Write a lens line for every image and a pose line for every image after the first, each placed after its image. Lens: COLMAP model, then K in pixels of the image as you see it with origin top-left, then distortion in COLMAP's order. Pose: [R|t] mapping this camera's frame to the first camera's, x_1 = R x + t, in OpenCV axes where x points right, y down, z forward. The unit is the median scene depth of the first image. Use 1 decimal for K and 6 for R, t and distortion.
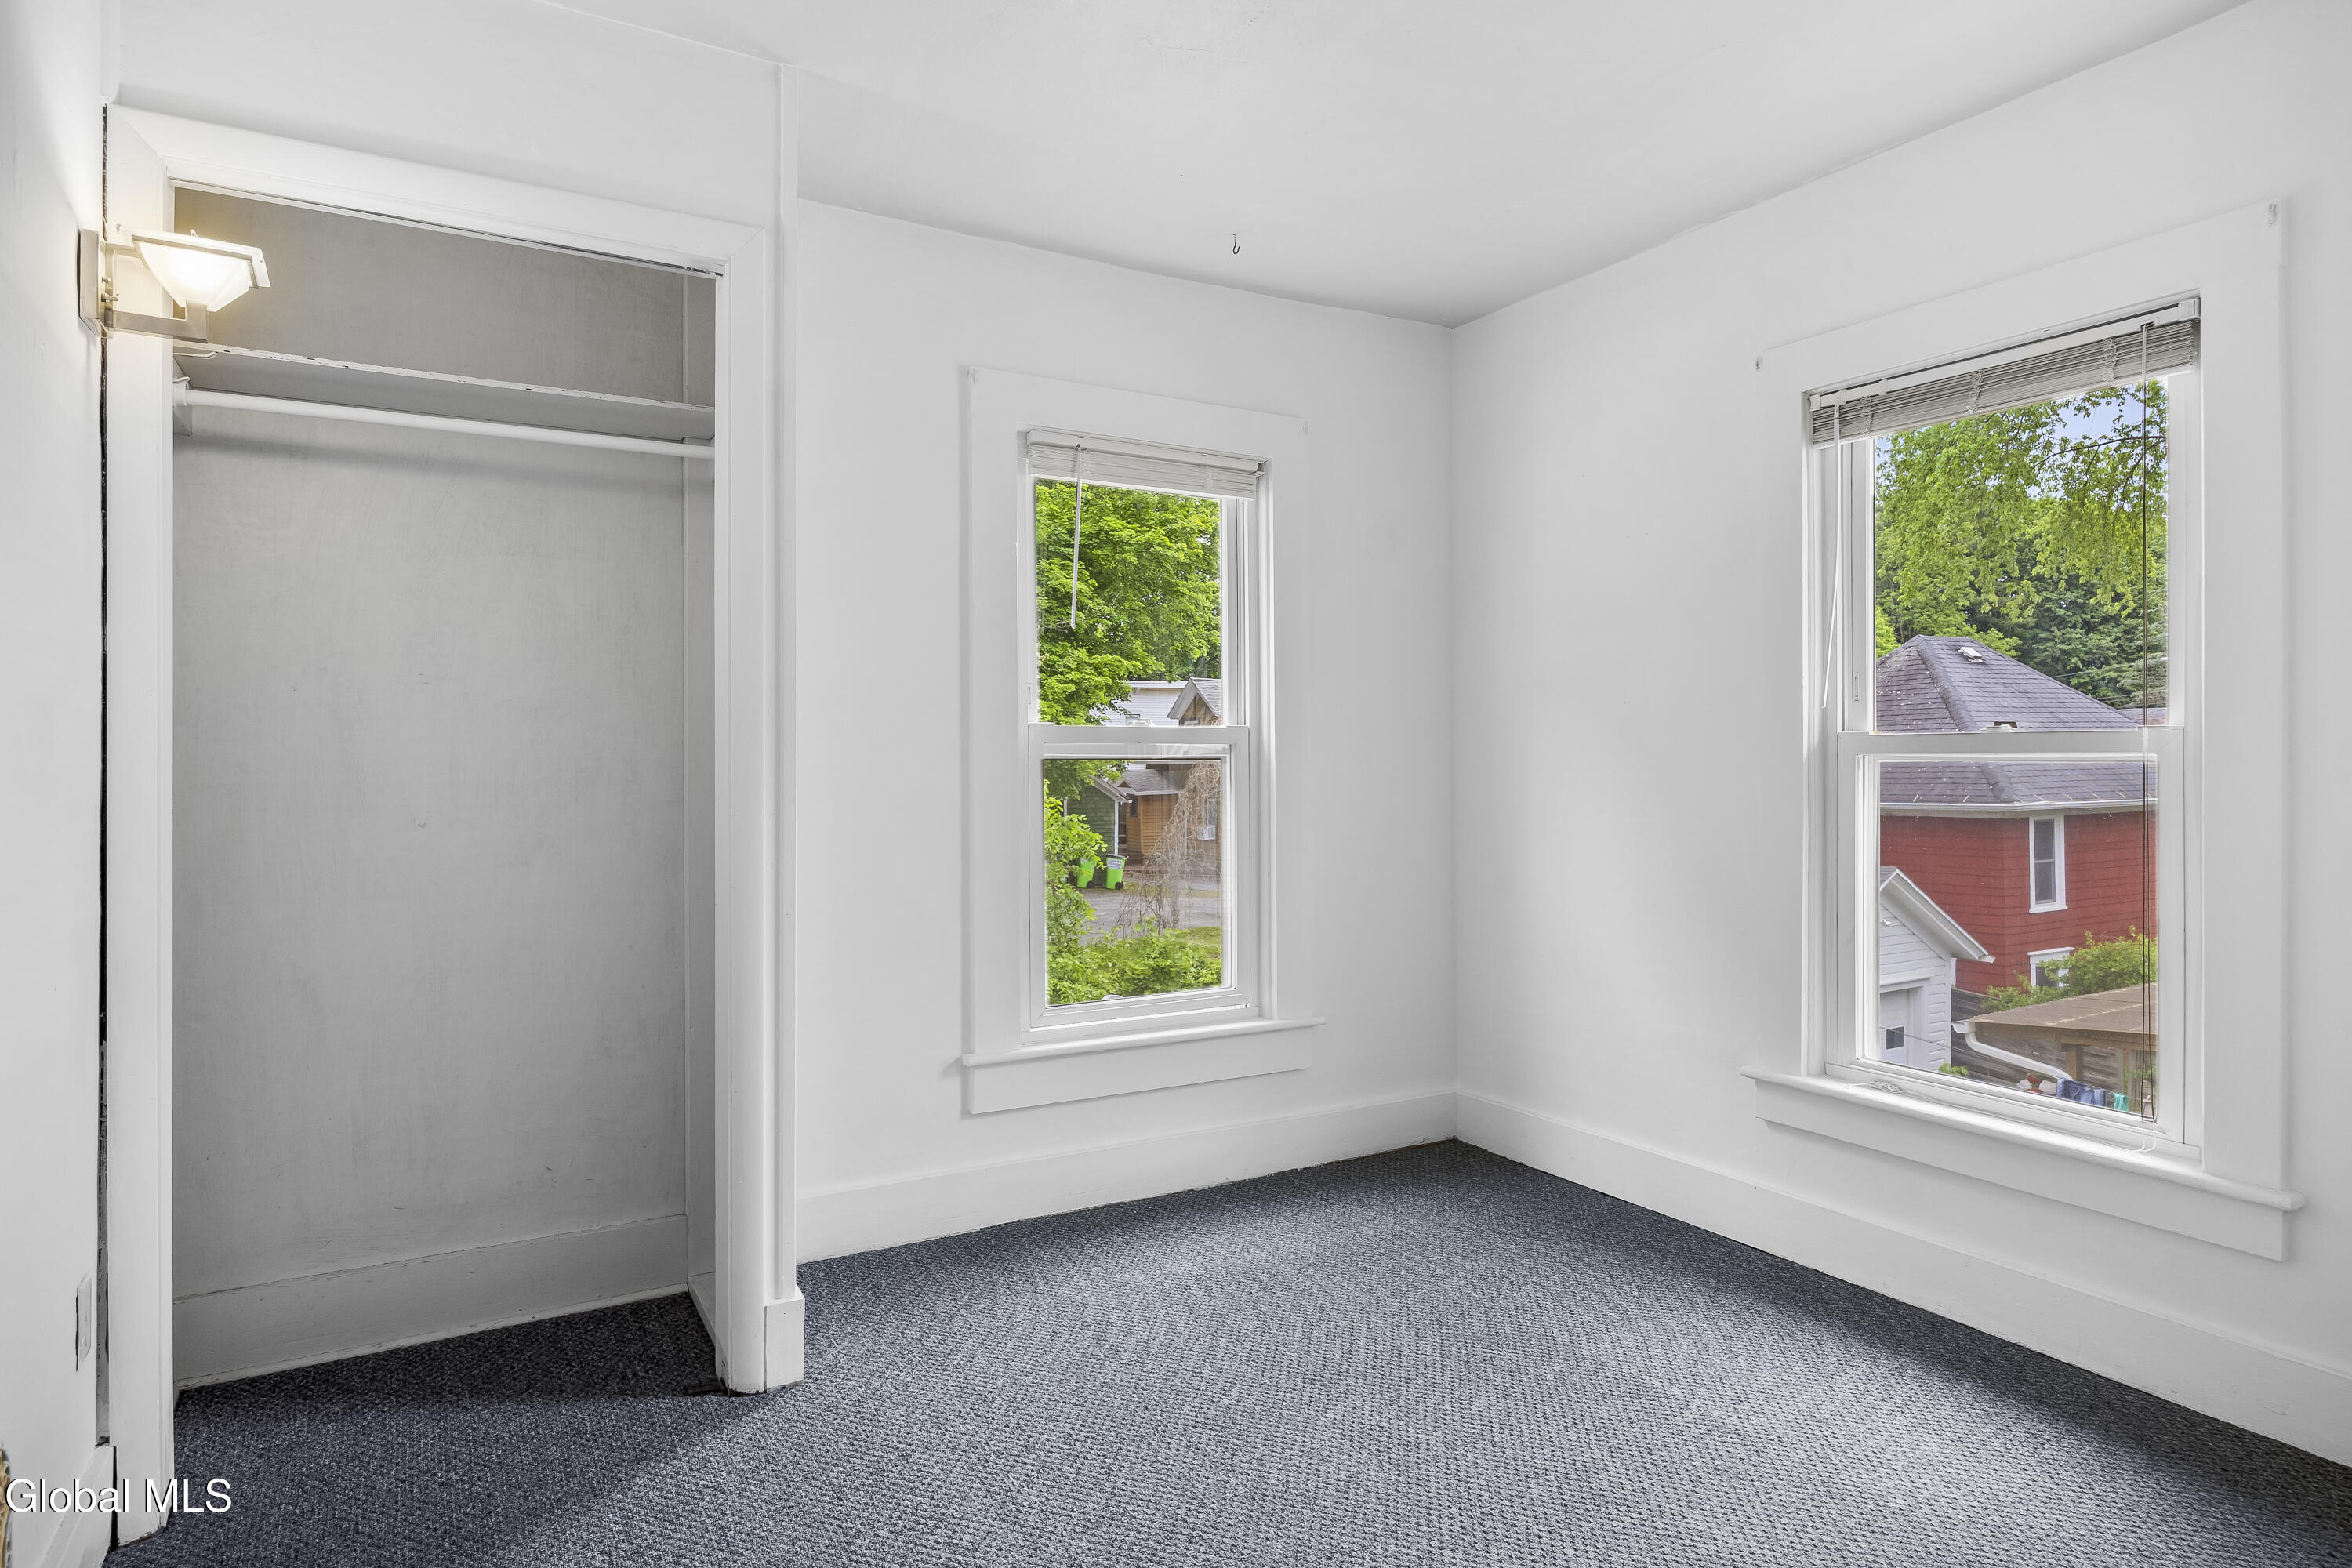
lens RADIAL K [[1314.2, 0, 1165.2], [0, 1314.2, 762.4], [0, 0, 1]] dist [-0.002605, -0.000437]
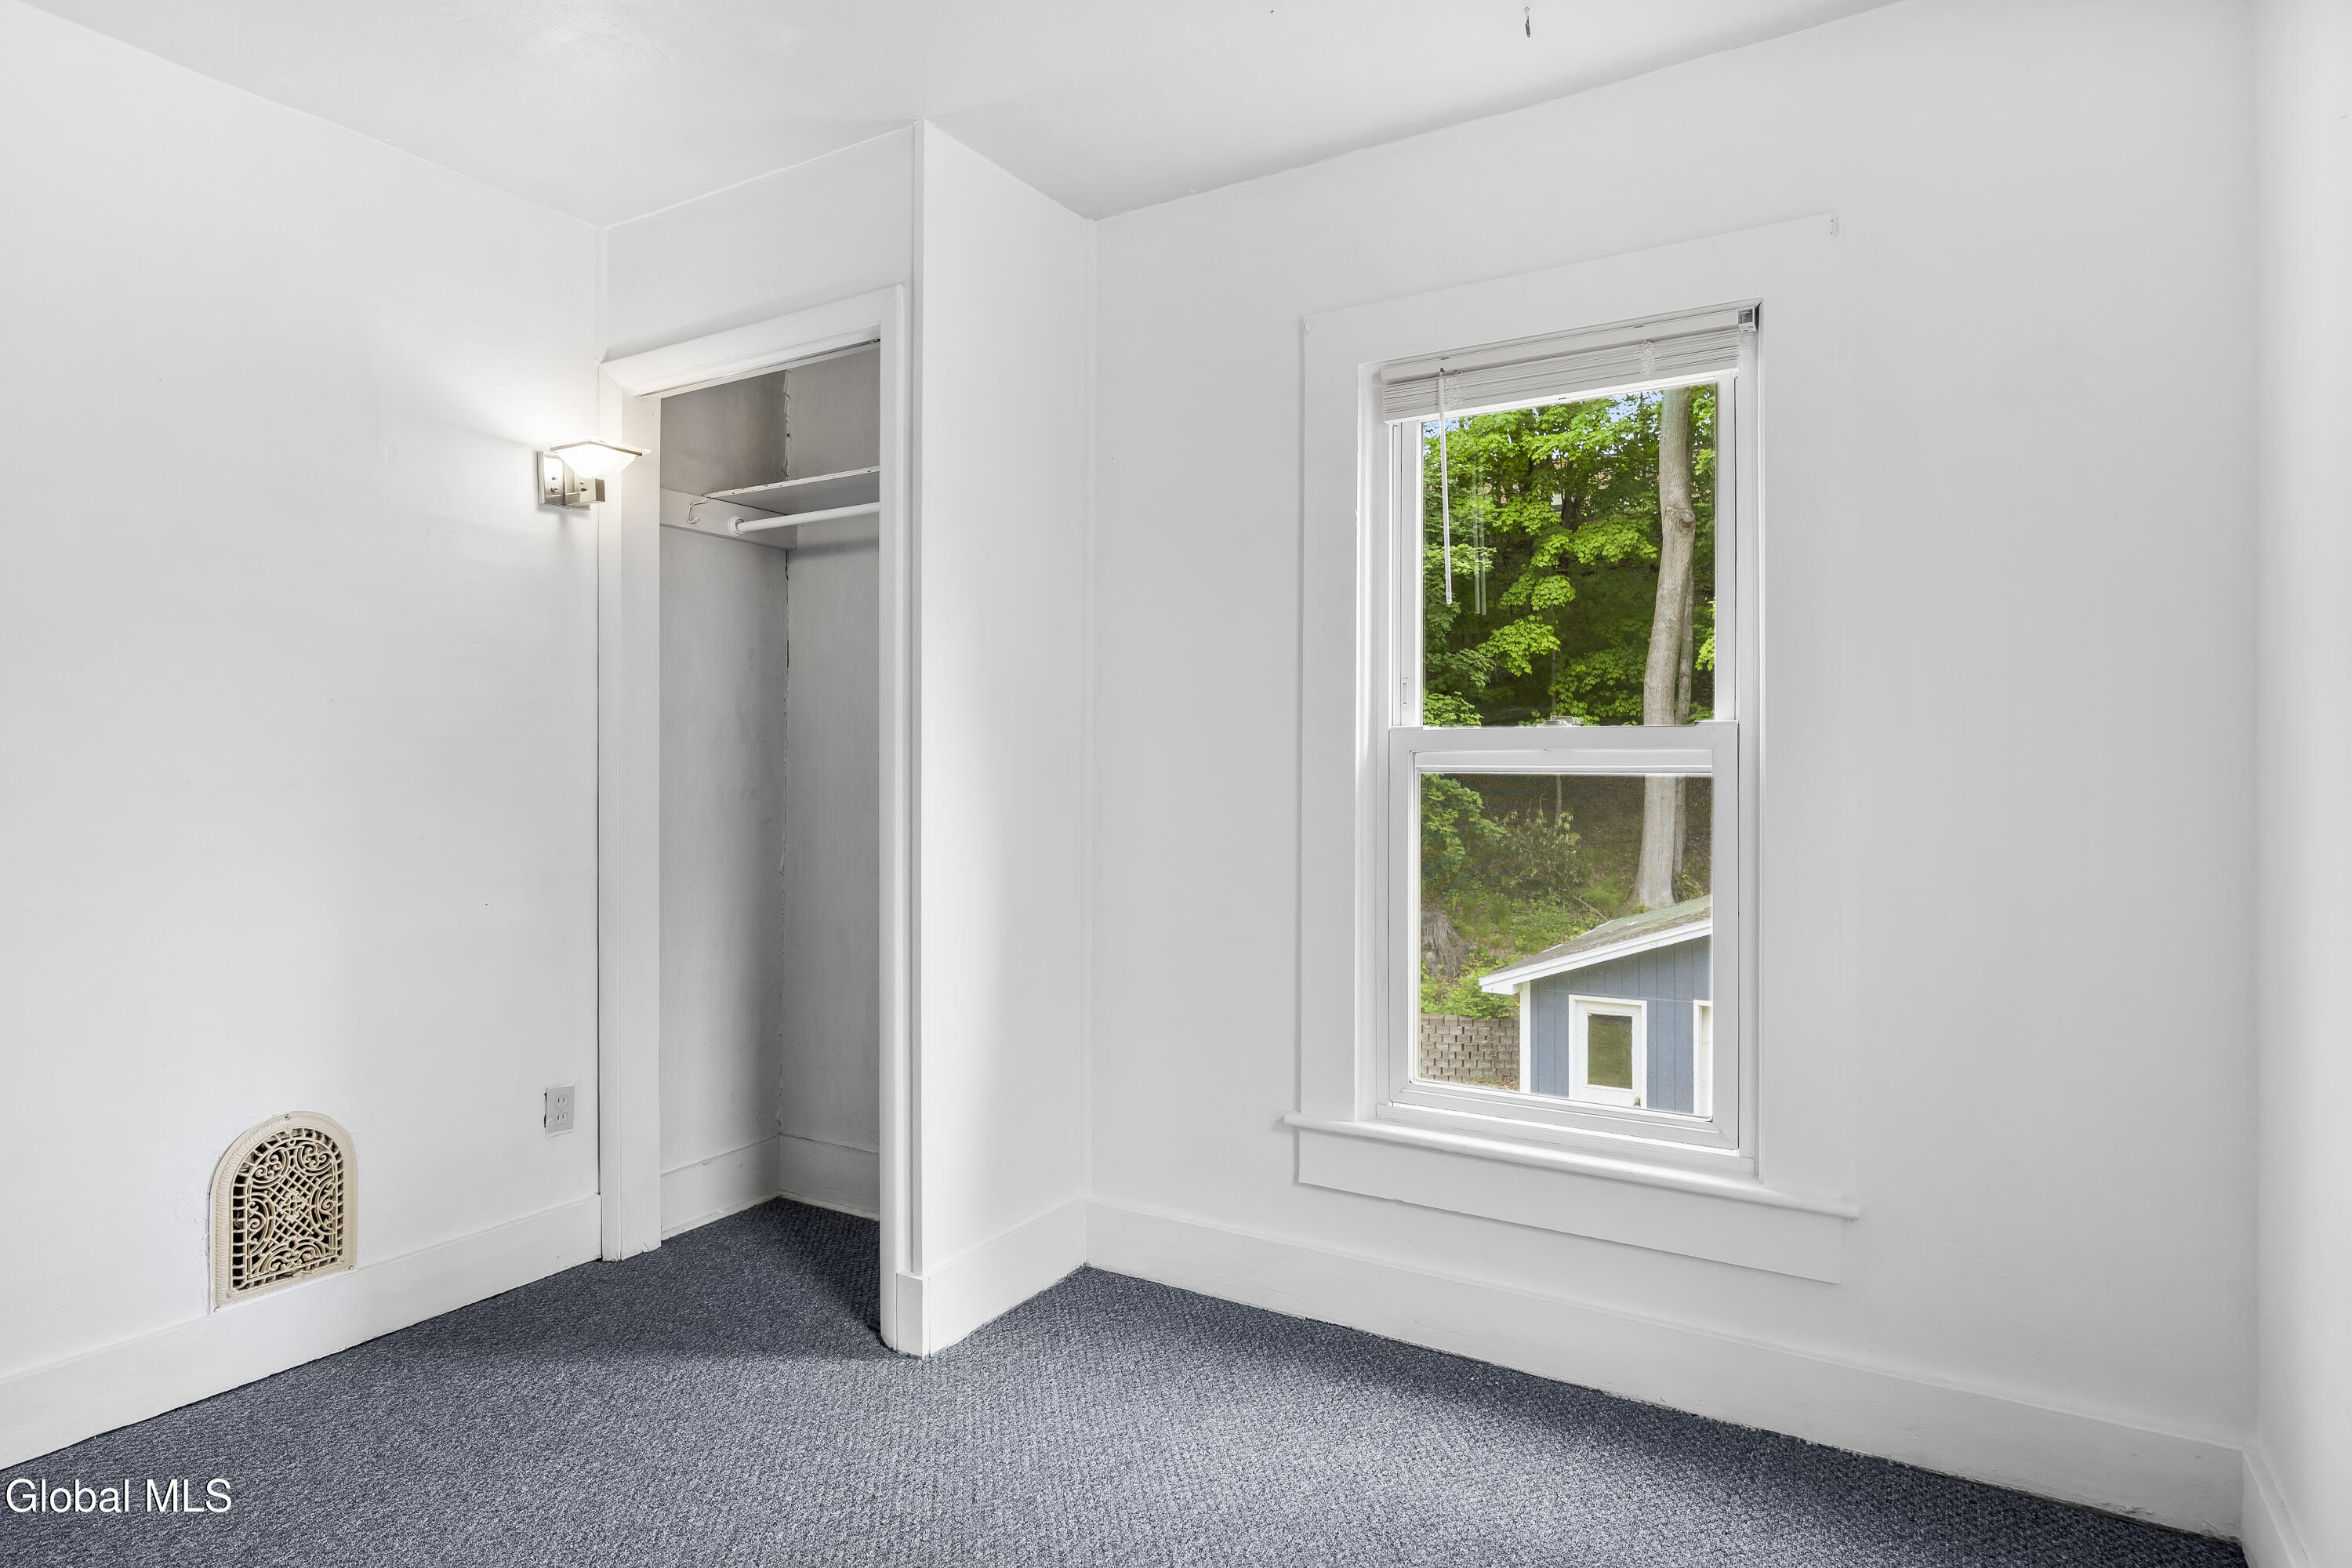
lens RADIAL K [[1314.2, 0, 1165.2], [0, 1314.2, 762.4], [0, 0, 1]] dist [-0.002605, -0.000437]
pose [[0.474150, -0.003374, -0.880438, 0.570287], [-0.004783, 0.999968, -0.006408, -0.001595], [0.880431, 0.007249, 0.474118, 0.508856]]
